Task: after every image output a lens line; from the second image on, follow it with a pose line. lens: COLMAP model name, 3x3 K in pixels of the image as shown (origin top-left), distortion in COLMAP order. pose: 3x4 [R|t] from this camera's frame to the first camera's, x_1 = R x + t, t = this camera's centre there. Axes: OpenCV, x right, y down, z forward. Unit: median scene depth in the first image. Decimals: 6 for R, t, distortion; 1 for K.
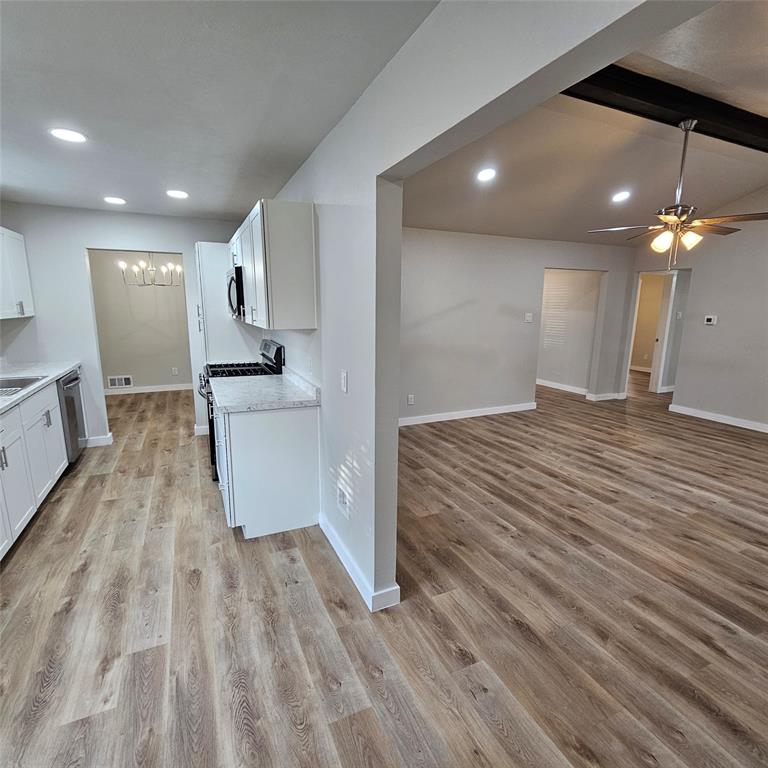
lens RADIAL K [[424.3, 0, 385.1], [0, 424.3, 387.2], [0, 0, 1]] dist [-0.000199, -0.001395]
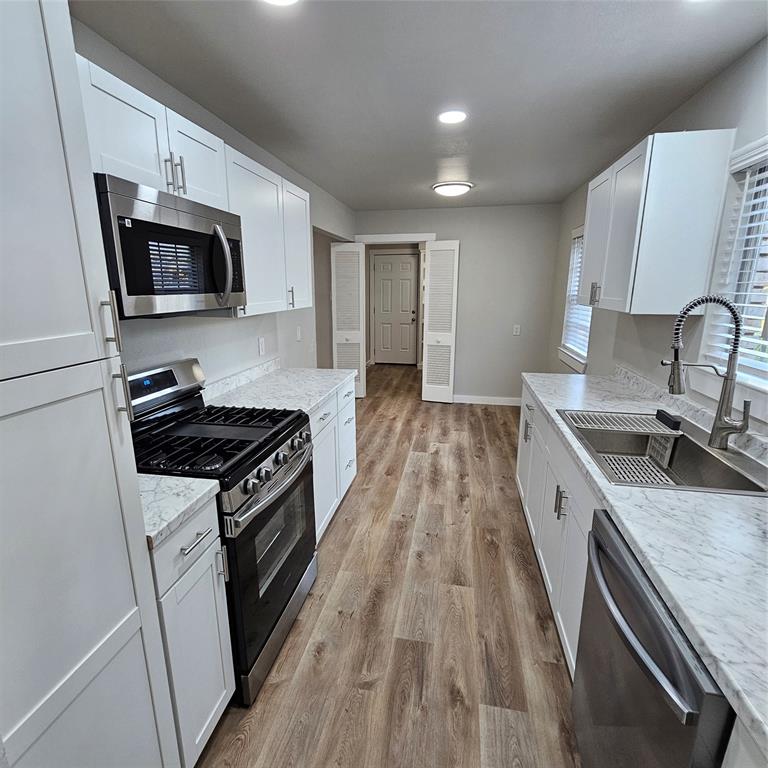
lens RADIAL K [[424.3, 0, 379.1], [0, 424.3, 385.5], [0, 0, 1]] dist [-0.000199, -0.001395]
pose [[-0.813992, -0.139632, 0.563844, -1.445345], [0.106947, 0.918060, 0.381744, -0.471020], [-0.570947, 0.371038, -0.732360, 2.382114]]
